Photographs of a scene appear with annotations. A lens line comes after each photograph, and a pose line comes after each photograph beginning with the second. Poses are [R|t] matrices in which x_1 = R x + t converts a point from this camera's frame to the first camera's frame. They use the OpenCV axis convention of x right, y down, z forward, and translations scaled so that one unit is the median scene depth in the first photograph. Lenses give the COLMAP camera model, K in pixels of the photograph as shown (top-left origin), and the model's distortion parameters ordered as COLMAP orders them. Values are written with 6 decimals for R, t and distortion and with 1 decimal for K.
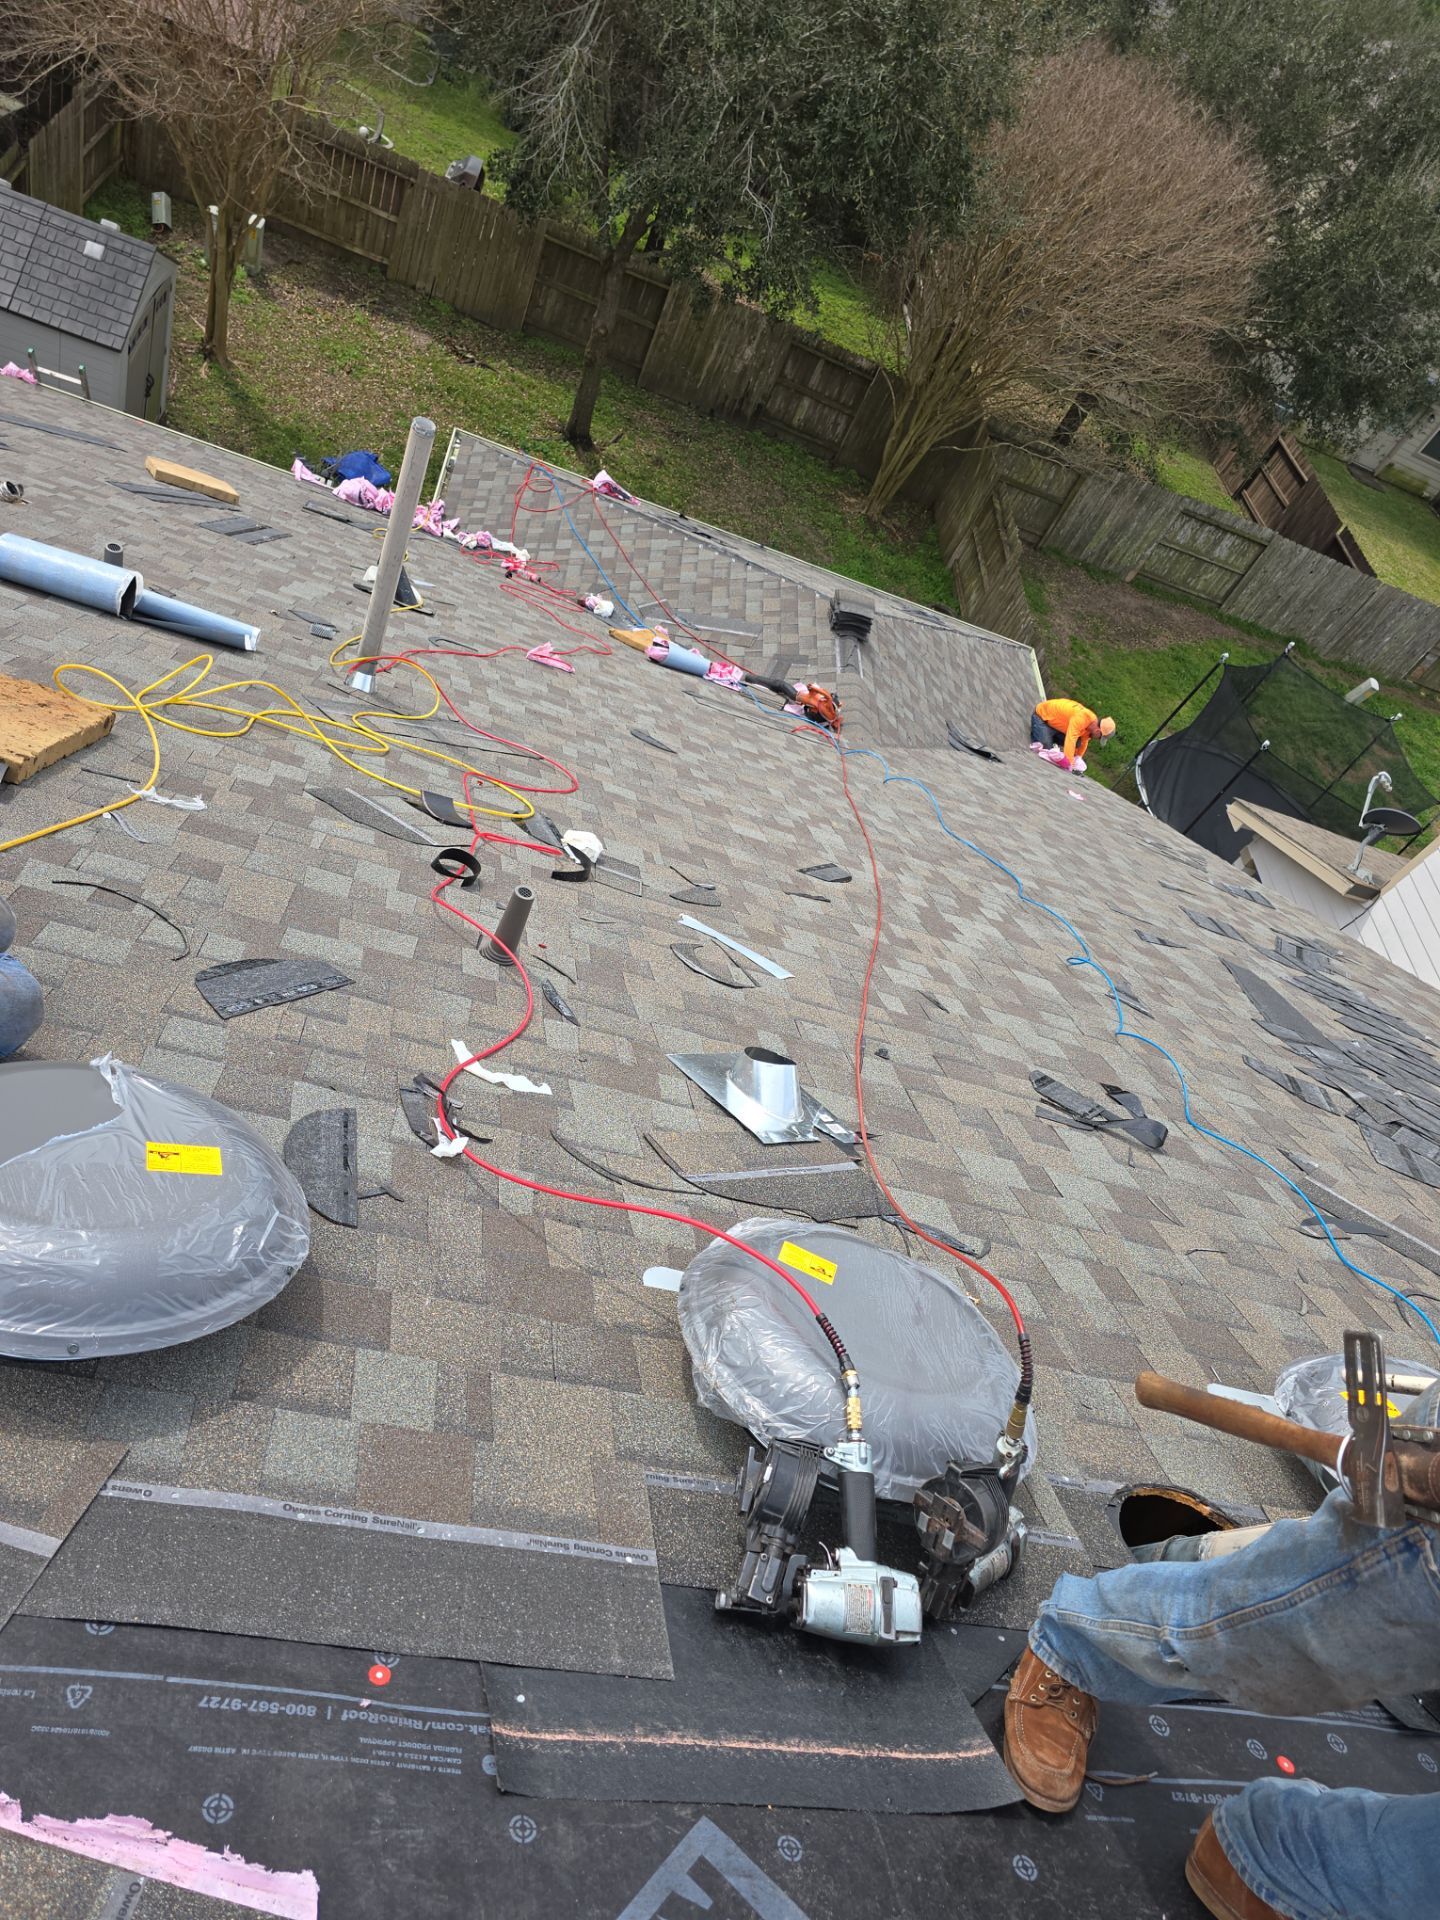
lens RADIAL K [[1279.5, 0, 720.0], [0, 1279.5, 960.0], [0, 0, 1]] dist [0.075161, -0.071020]
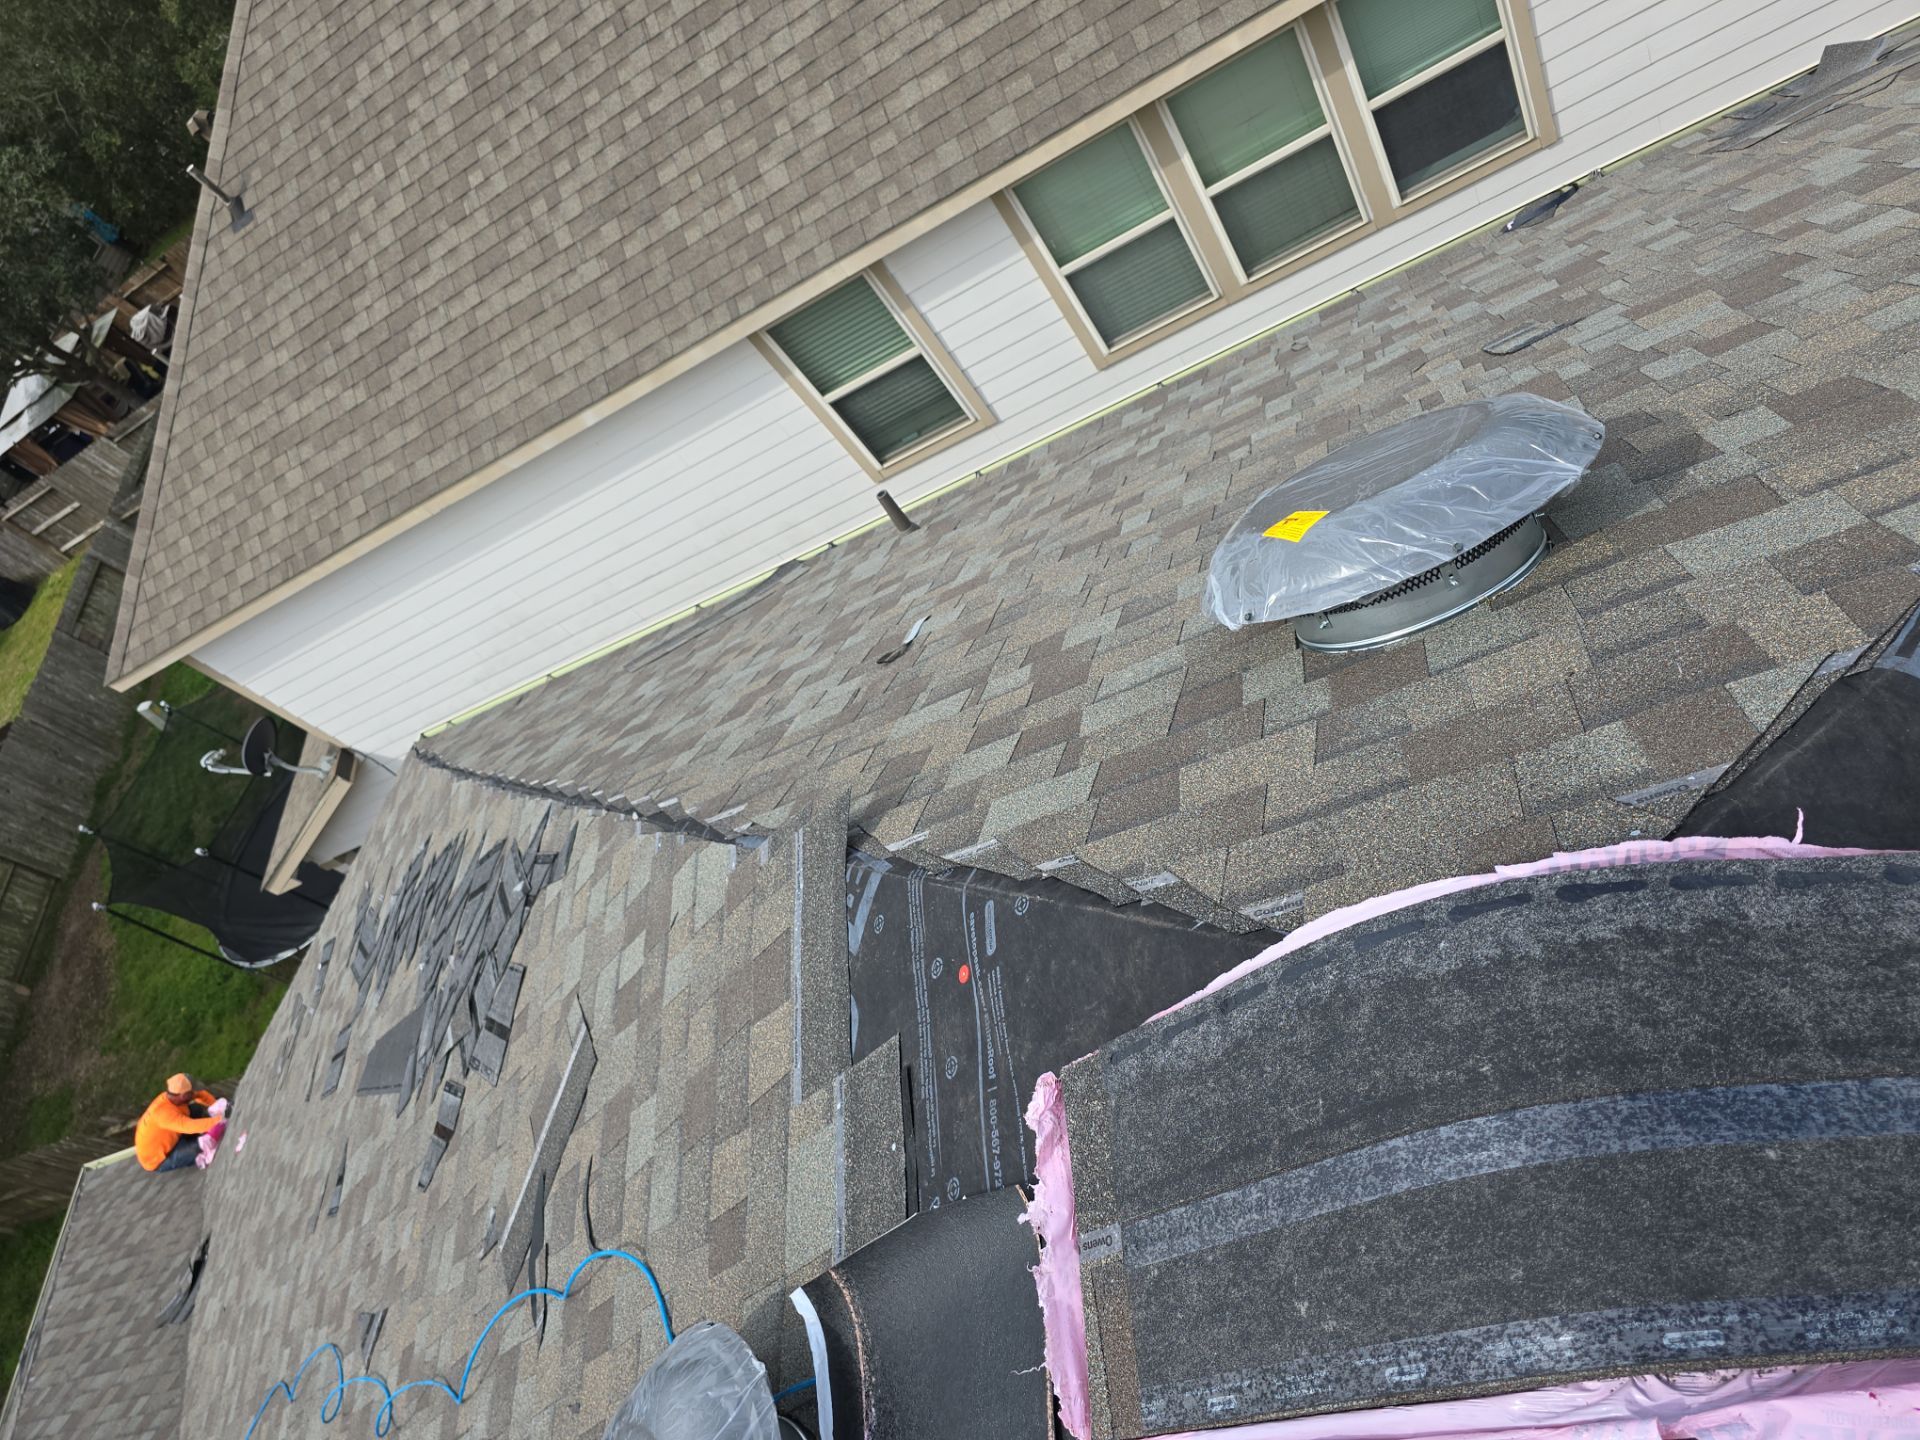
lens RADIAL K [[1279.5, 0, 960.0], [0, 1279.5, 720.0], [0, 0, 1]] dist [0.075161, -0.071020]
pose [[-0.268896, -0.918958, 0.288464, 0.120559], [0.932505, -0.173416, 0.316799, 0.061119], [-0.241100, 0.354180, 0.903564, 0.034908]]
